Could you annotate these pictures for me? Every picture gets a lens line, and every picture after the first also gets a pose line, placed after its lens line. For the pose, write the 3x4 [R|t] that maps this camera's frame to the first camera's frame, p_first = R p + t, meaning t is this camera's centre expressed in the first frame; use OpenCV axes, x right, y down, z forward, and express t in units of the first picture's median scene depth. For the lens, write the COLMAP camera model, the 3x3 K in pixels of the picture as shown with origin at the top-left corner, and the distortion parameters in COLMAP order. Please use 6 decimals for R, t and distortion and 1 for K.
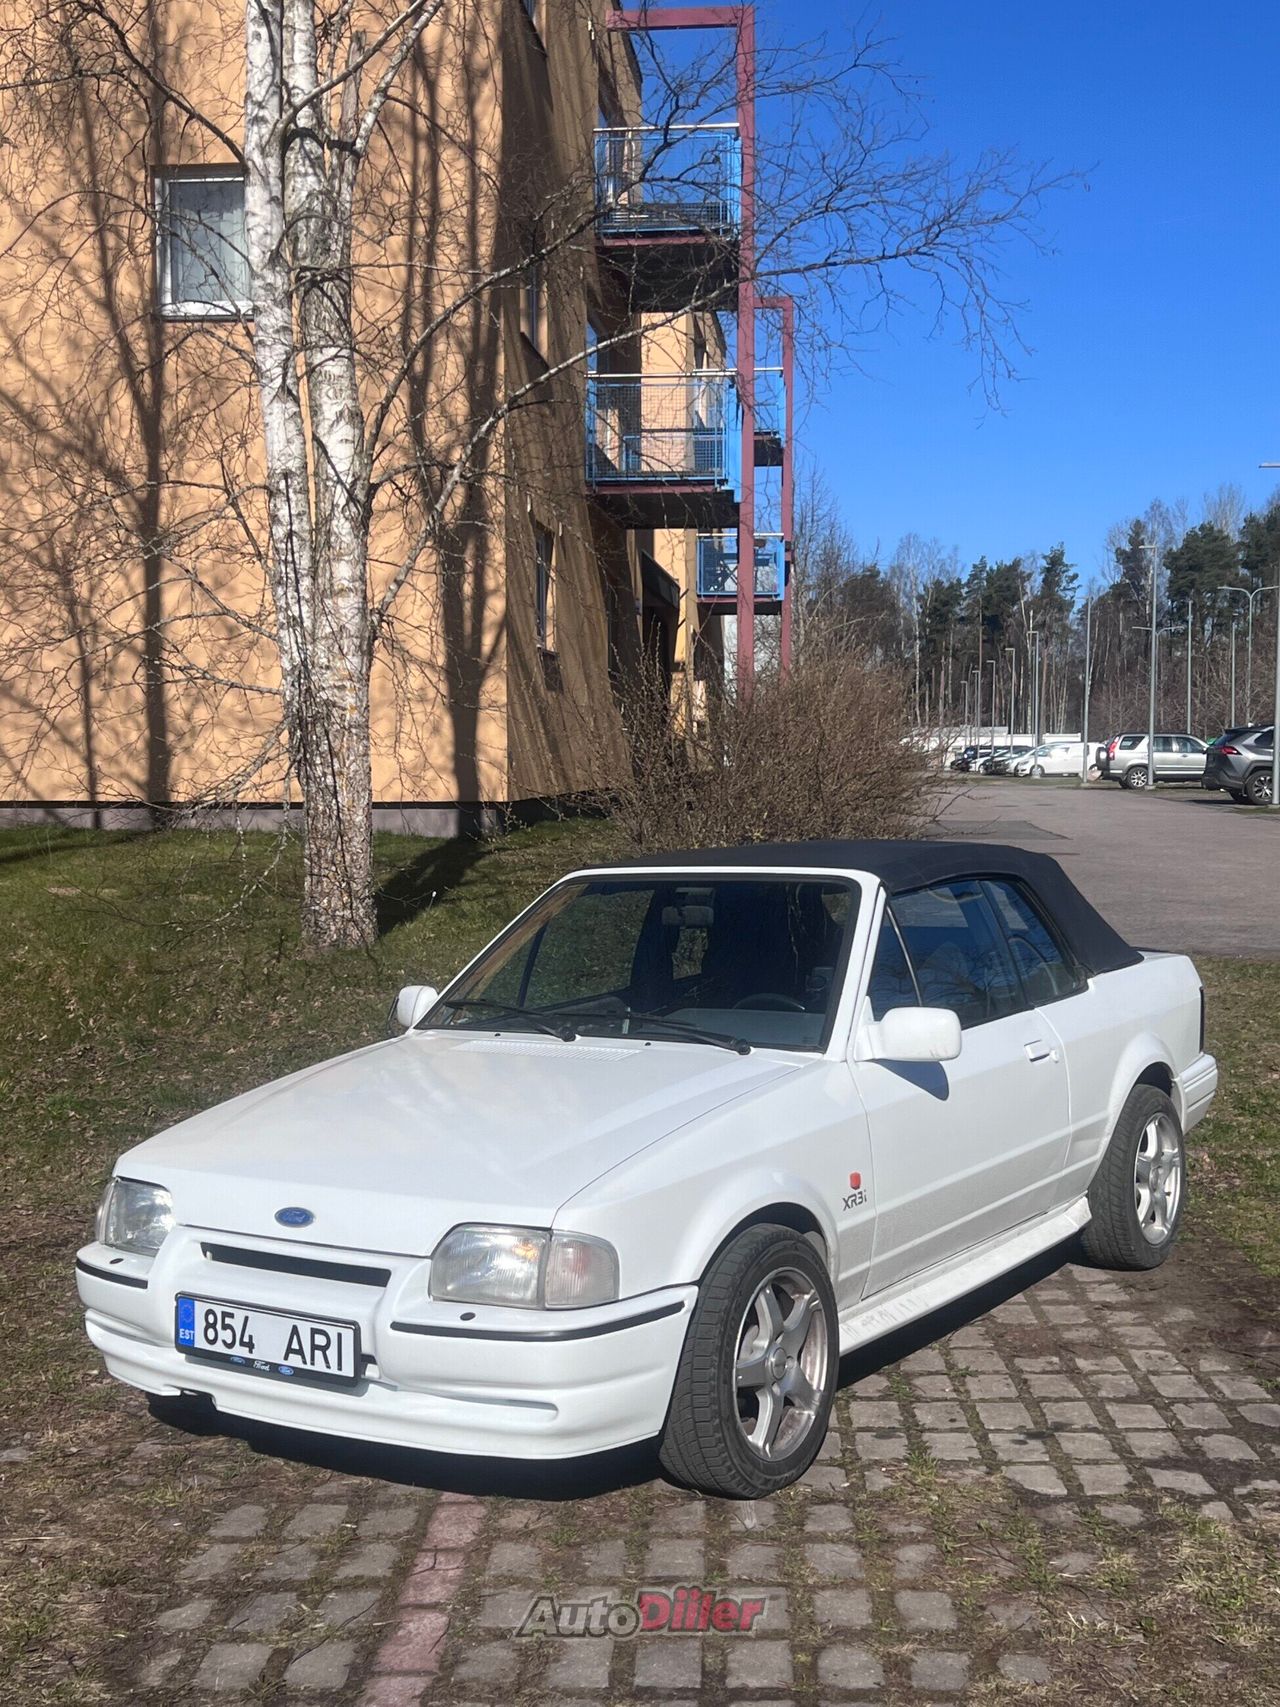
lens RADIAL K [[2057.3, 0, 638.8], [0, 2057.3, 870.3], [0, 0, 1]] dist [0.028760, 0.000000]
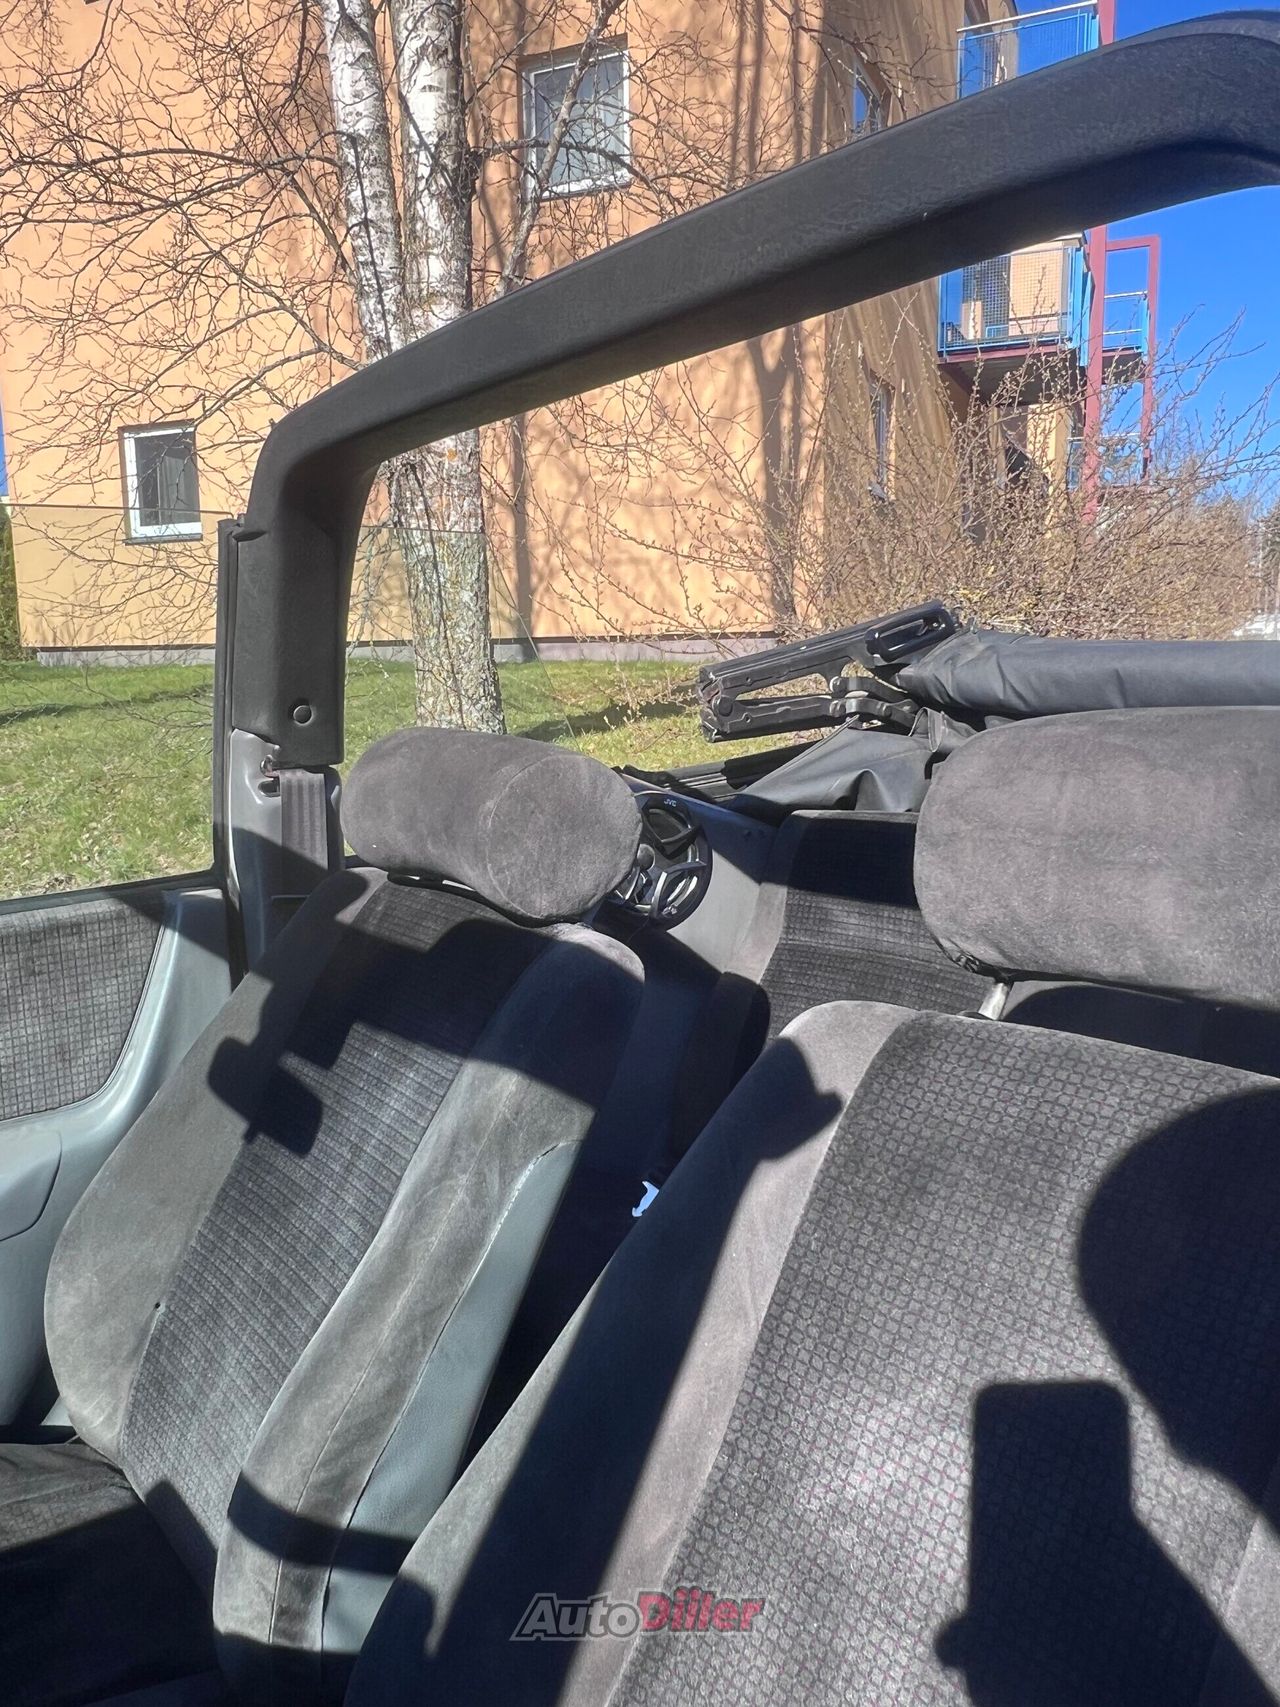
lens RADIAL K [[1268.5, 0, 615.3], [0, 1268.5, 831.7], [0, 0, 1]] dist [-0.003072, 0.008212]
pose [[0.946090, 0.031385, -0.322380, 0.140243], [-0.003036, 0.996110, 0.088066, 0.038690], [0.323890, -0.082339, 0.942505, 0.974578]]
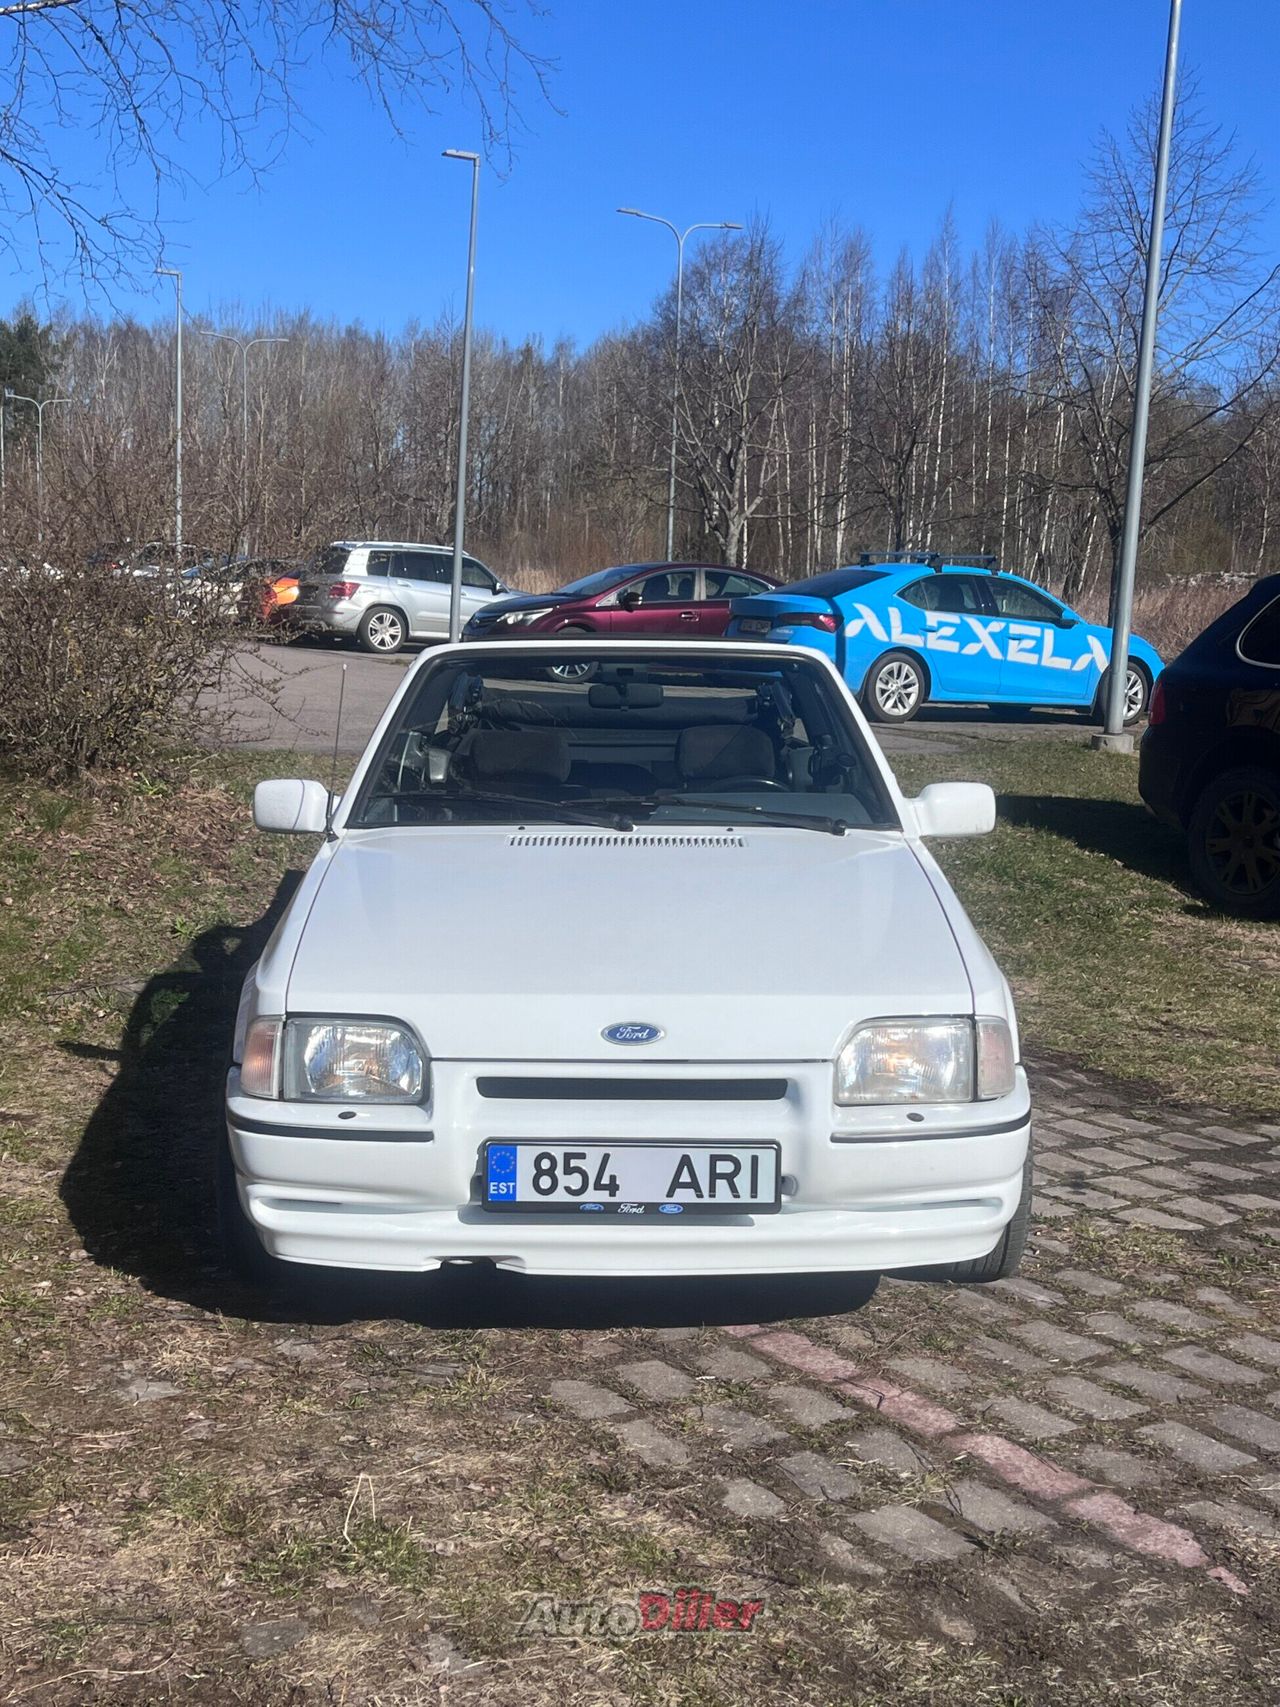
lens RADIAL K [[2068.1, 0, 634.8], [0, 2068.1, 857.7], [0, 0, 1]] dist [0.060885, 0.000000]
pose [[0.818708, -0.039392, 0.572857, -0.499663], [-0.002165, 0.997425, 0.071681, 0.027167], [-0.574205, -0.059926, 0.816515, 0.237961]]
